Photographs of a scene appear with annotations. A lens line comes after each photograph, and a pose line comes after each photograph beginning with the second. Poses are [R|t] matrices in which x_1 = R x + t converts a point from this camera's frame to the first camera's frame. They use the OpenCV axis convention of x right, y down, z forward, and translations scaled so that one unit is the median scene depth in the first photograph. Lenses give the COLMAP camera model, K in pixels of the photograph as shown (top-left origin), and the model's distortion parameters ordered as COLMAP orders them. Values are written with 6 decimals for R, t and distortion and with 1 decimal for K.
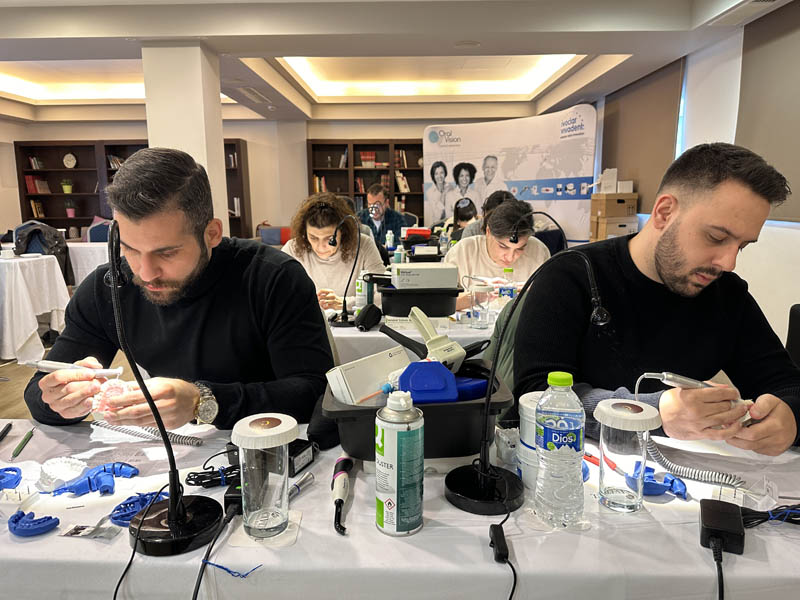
lens RADIAL K [[561.3, 0, 396.6], [0, 561.3, 302.1], [0, 0, 1]] dist [0.089047, -0.126030]
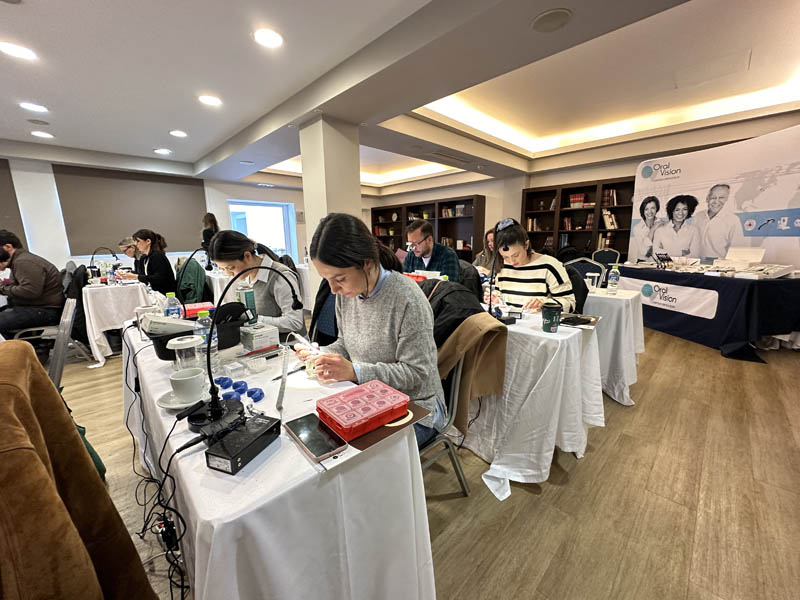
lens RADIAL K [[318.9, 0, 400.0], [0, 318.9, 300.0], [0, 0, 1]] dist [0.000332, -0.000229]
pose [[0.720283, 0.126738, -0.682004, 0.334917], [-0.115662, 0.991347, 0.062070, -0.117481], [0.683969, 0.034174, 0.728710, 0.641244]]
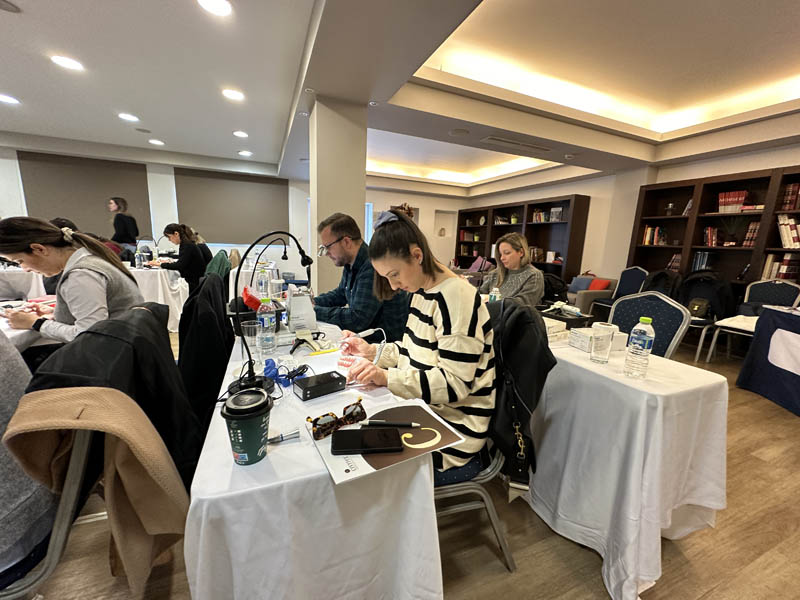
lens RADIAL K [[318.9, 0, 400.0], [0, 318.9, 300.0], [0, 0, 1]] dist [0.000332, -0.000229]
pose [[0.404736, 0.187829, -0.894935, 0.368047], [-0.209560, 0.971683, 0.109164, -0.180765], [0.890098, 0.143360, 0.432637, 0.976095]]
